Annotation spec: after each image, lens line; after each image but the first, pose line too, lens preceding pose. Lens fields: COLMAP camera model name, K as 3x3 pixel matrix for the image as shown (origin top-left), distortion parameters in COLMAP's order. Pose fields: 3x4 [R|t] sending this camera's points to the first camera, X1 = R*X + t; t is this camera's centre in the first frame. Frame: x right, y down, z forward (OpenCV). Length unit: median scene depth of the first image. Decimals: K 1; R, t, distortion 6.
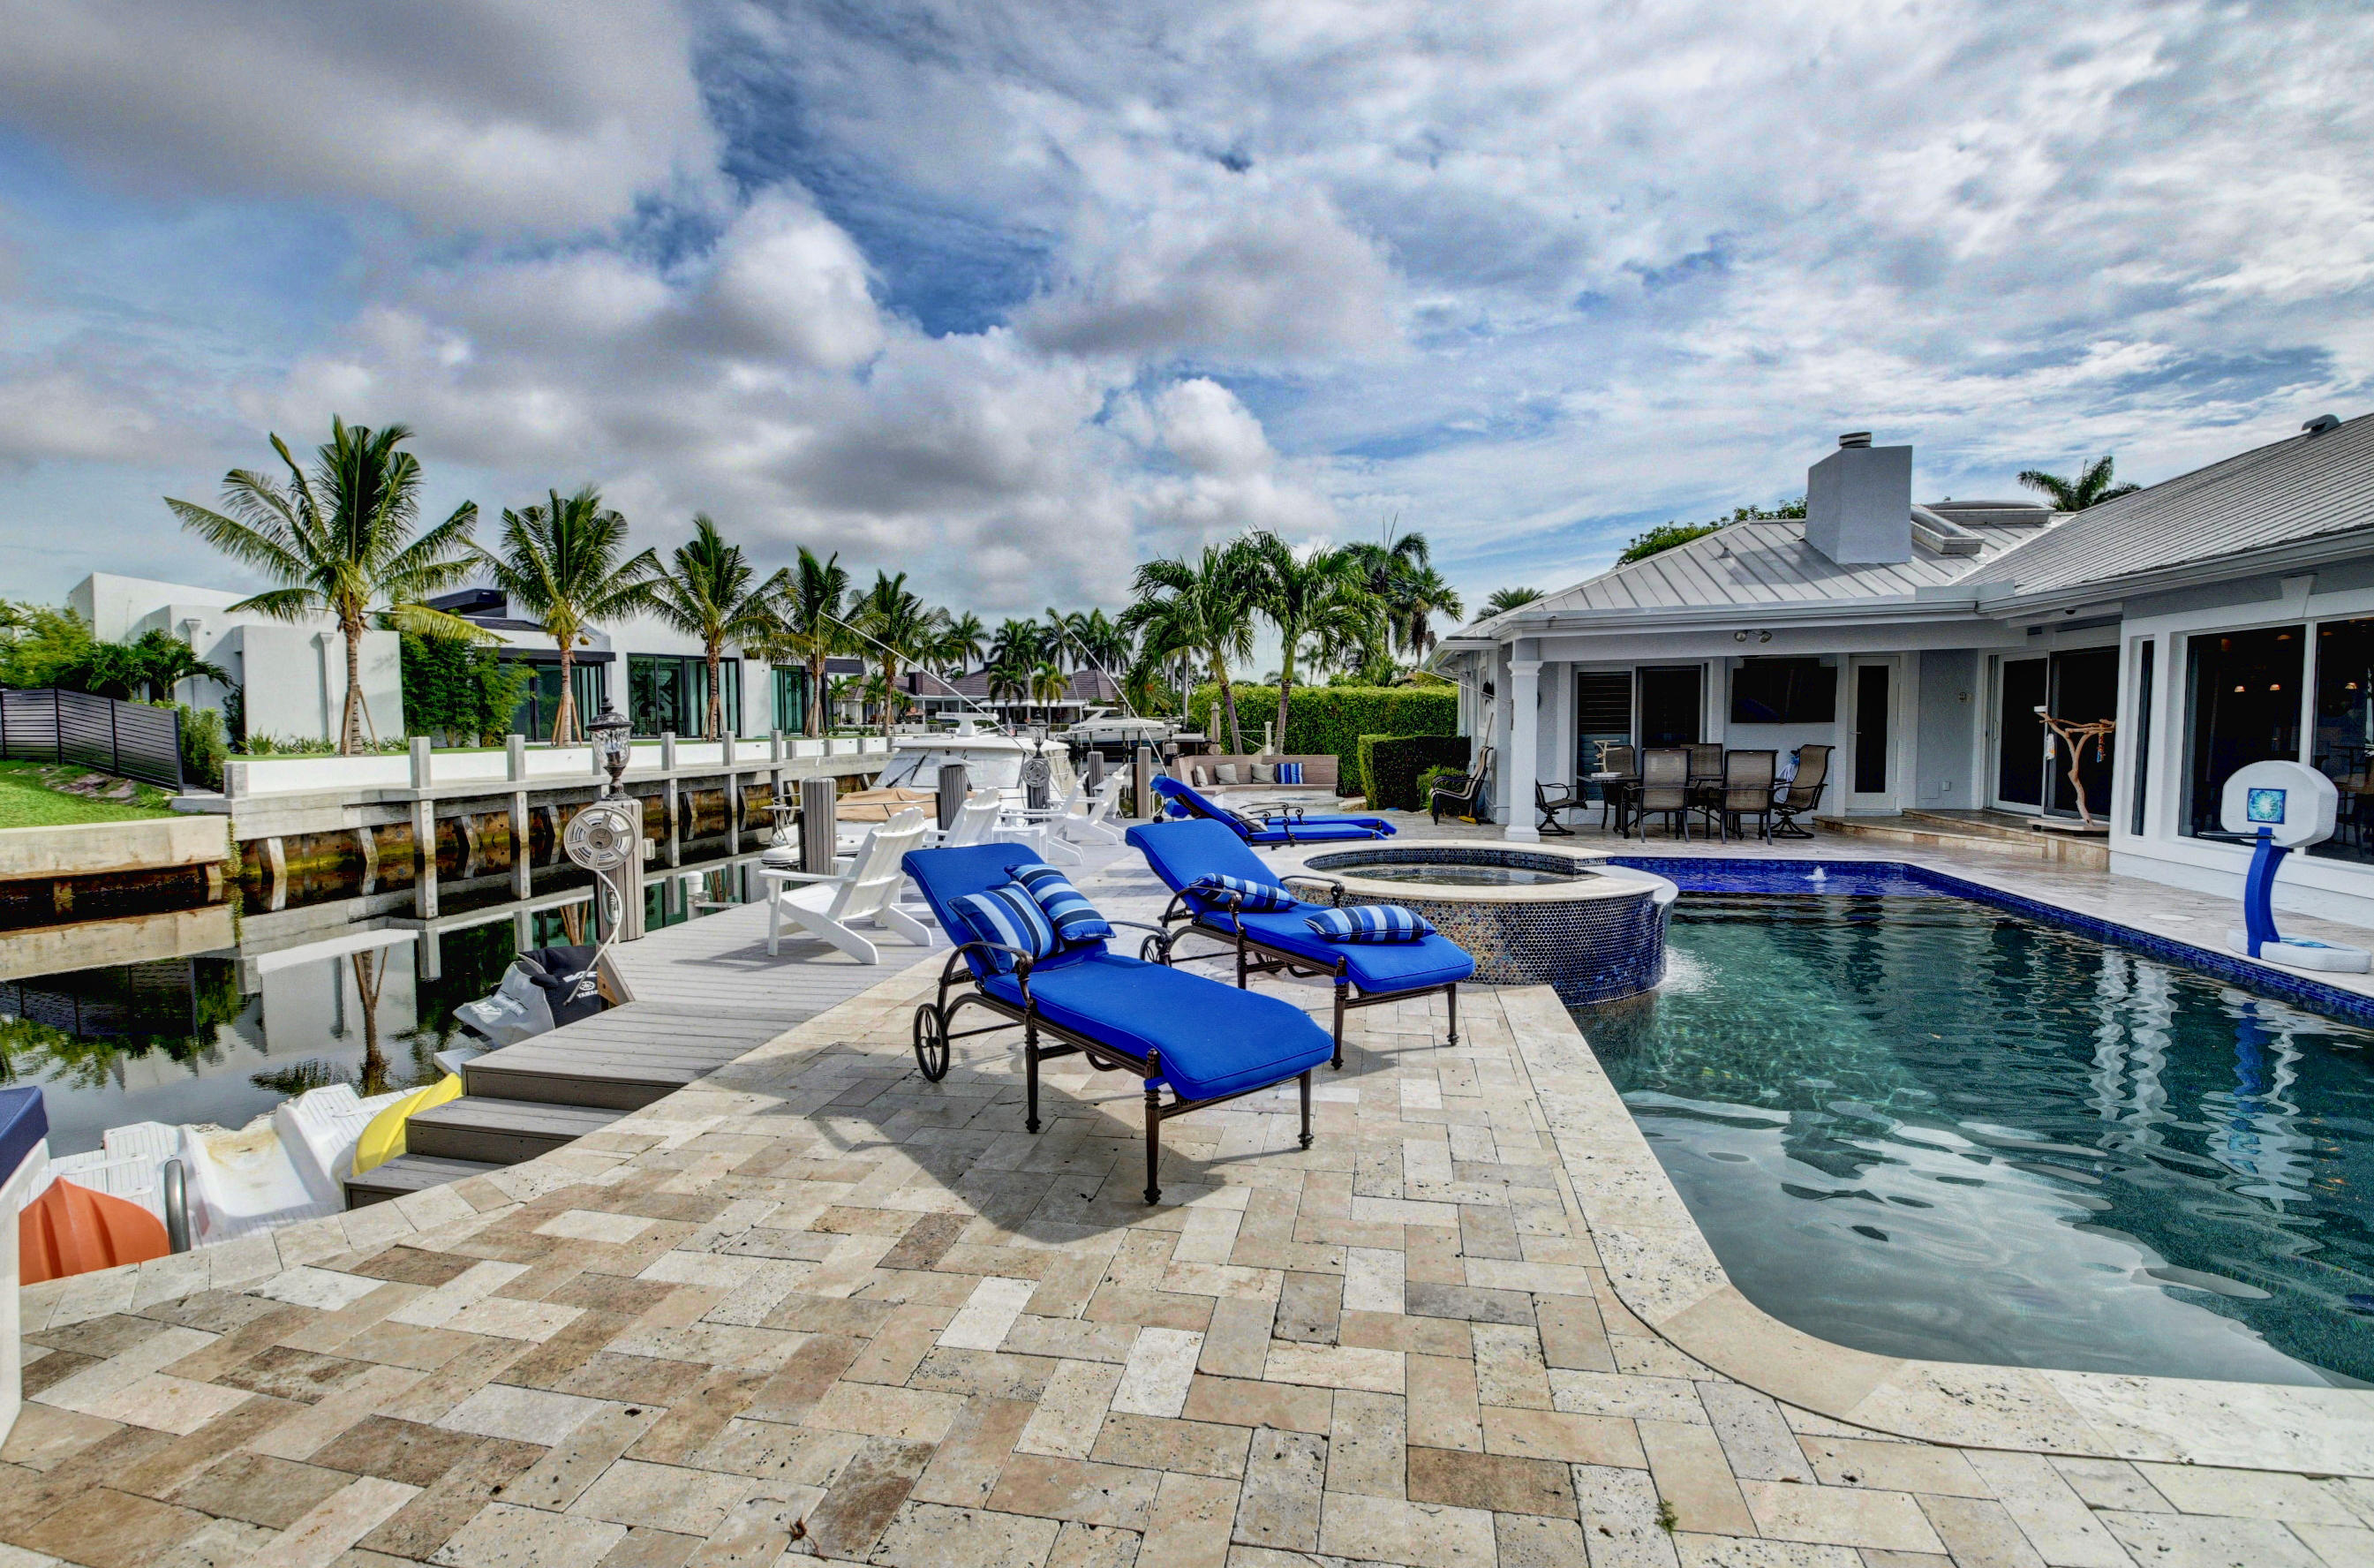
lens RADIAL K [[1050.2, 0, 1193.2], [0, 1050.2, 773.3], [0, 0, 1]] dist [-0.007819, -0.012413]
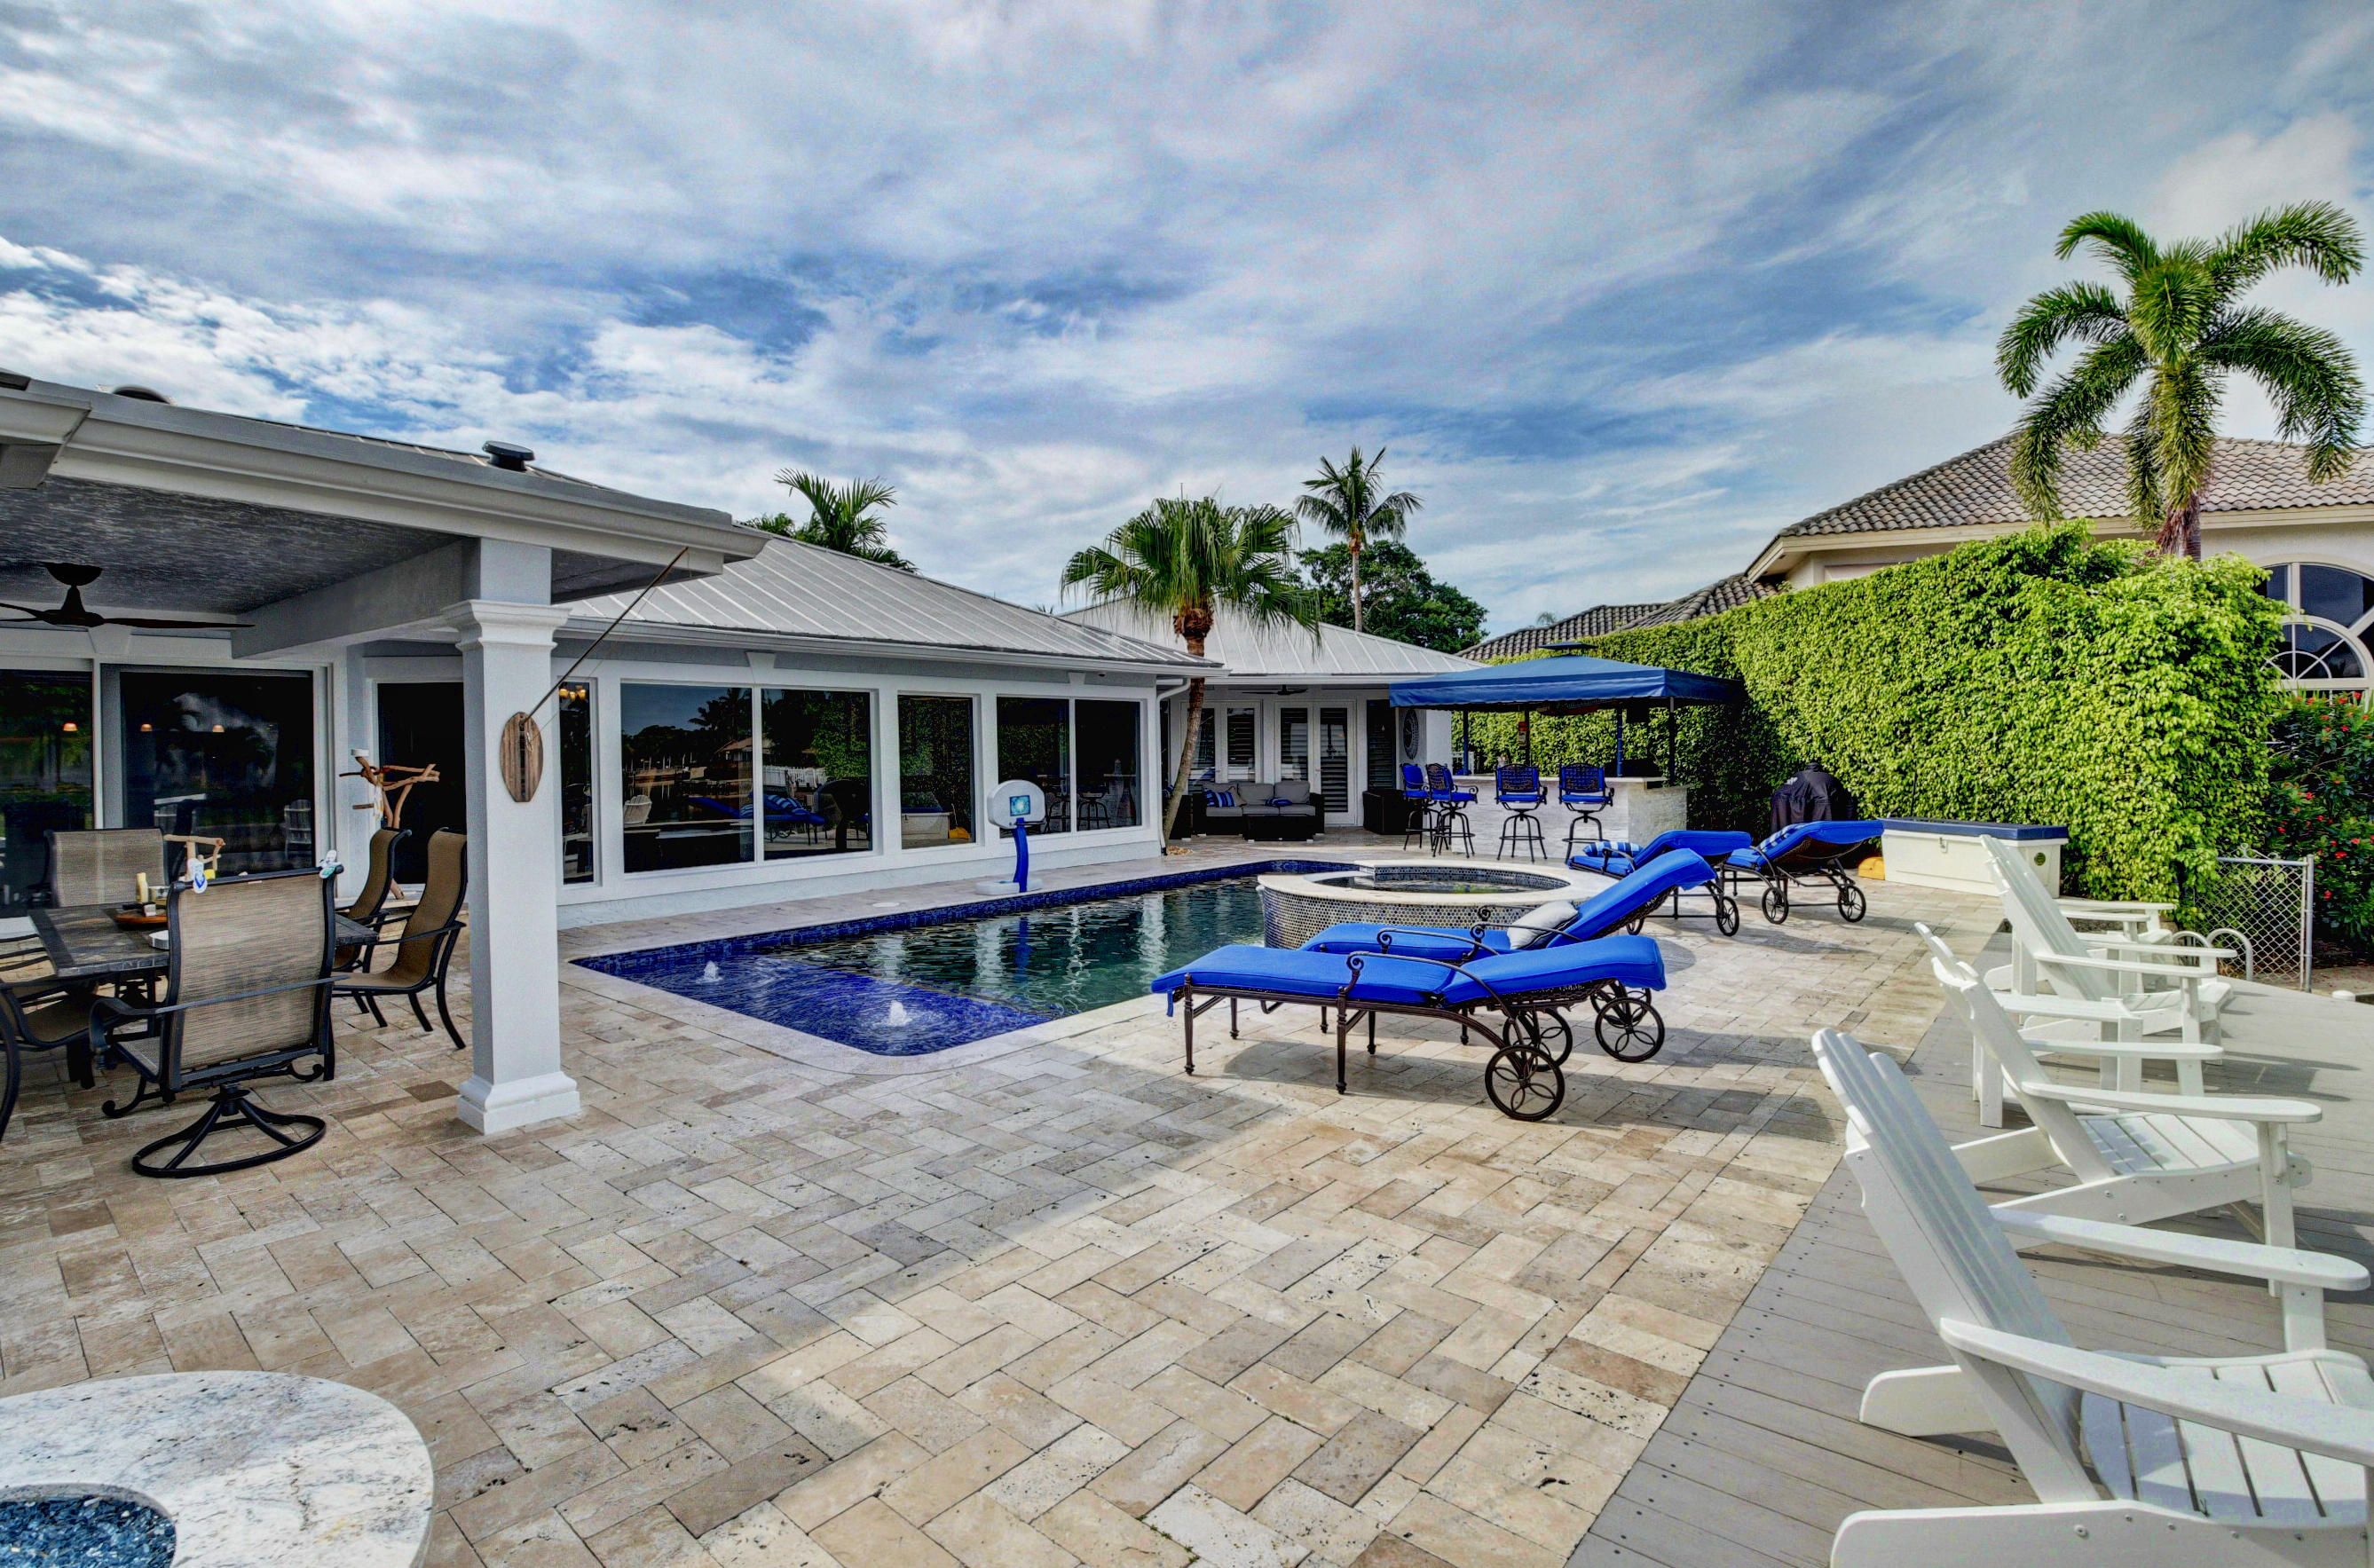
lens RADIAL K [[1092.5, 0, 1183.9], [0, 1092.5, 766.6], [0, 0, 1]] dist [-0.010434, -0.013752]
pose [[-0.865404, 0.004156, 0.501058, -0.026597], [0.039923, 0.997358, 0.060681, -0.028333], [-0.499482, 0.072517, -0.863284, 0.510924]]
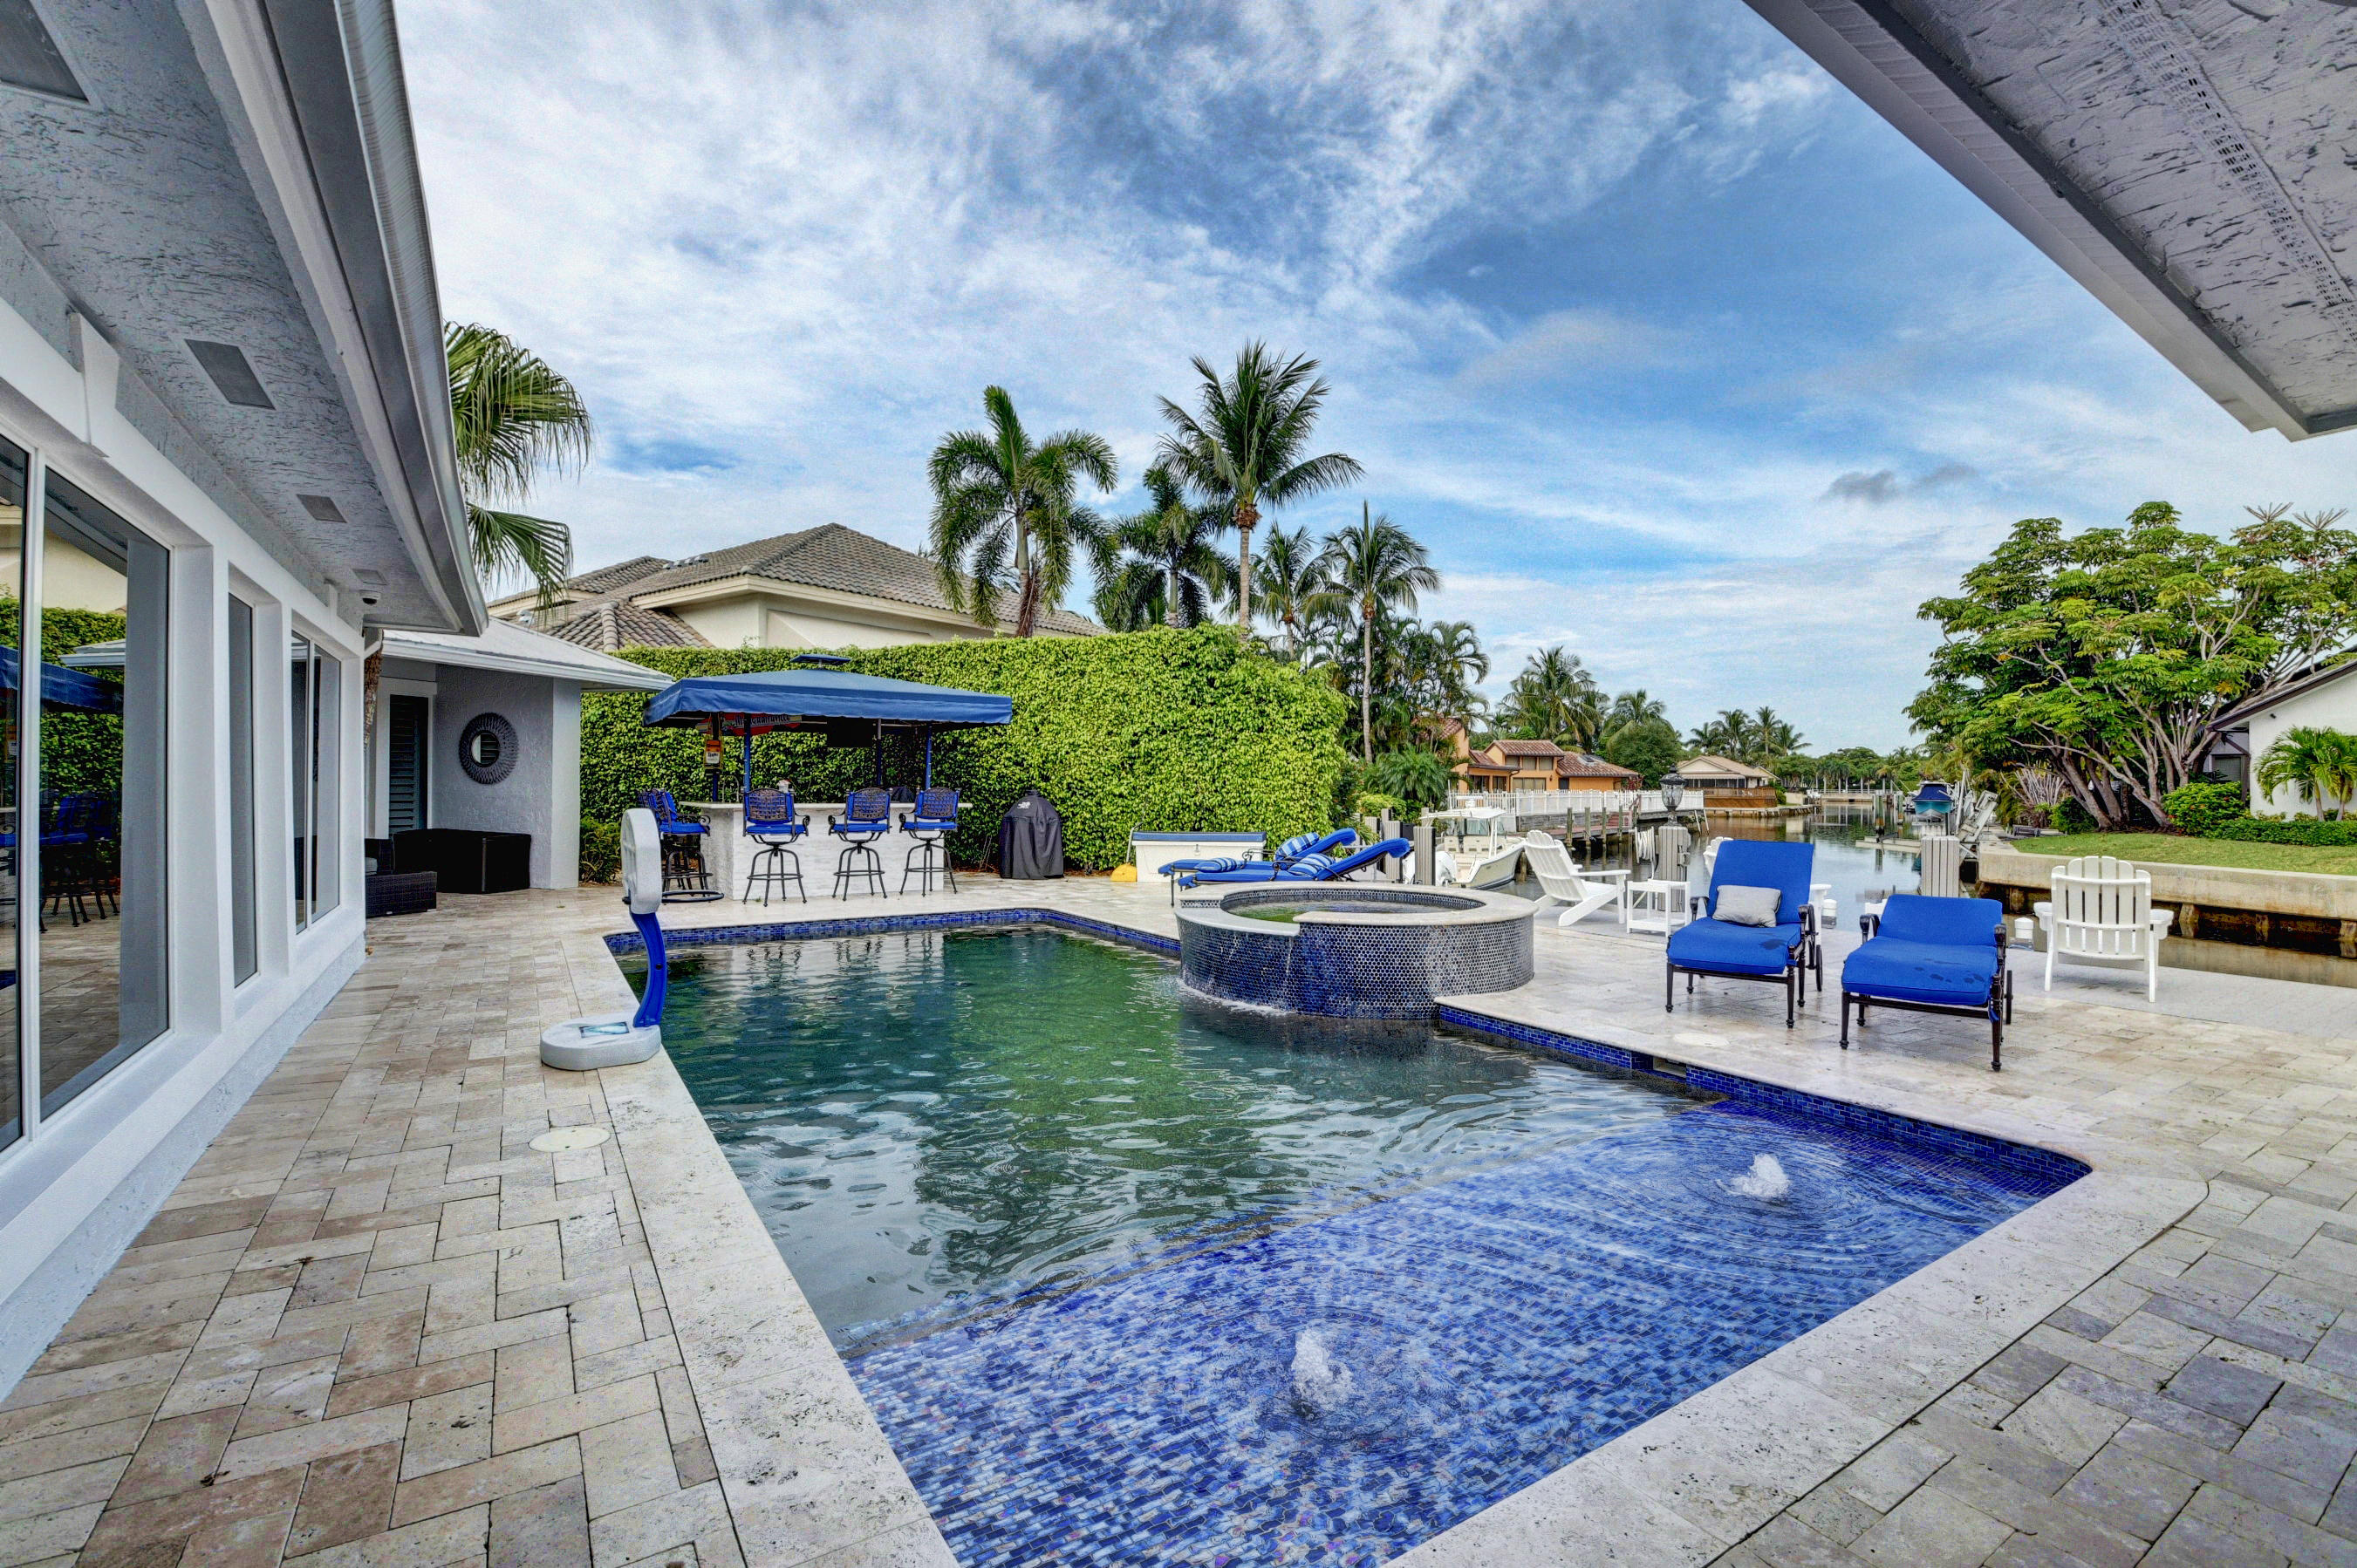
lens RADIAL K [[1042.5, 0, 1192.4], [0, 1042.5, 778.5], [0, 0, 1]] dist [-0.007819, -0.012413]
pose [[-0.724782, -0.006899, -0.688944, 0.280528], [-0.041724, 0.998554, 0.033895, -0.017046], [0.687714, 0.053312, -0.724022, 0.395790]]
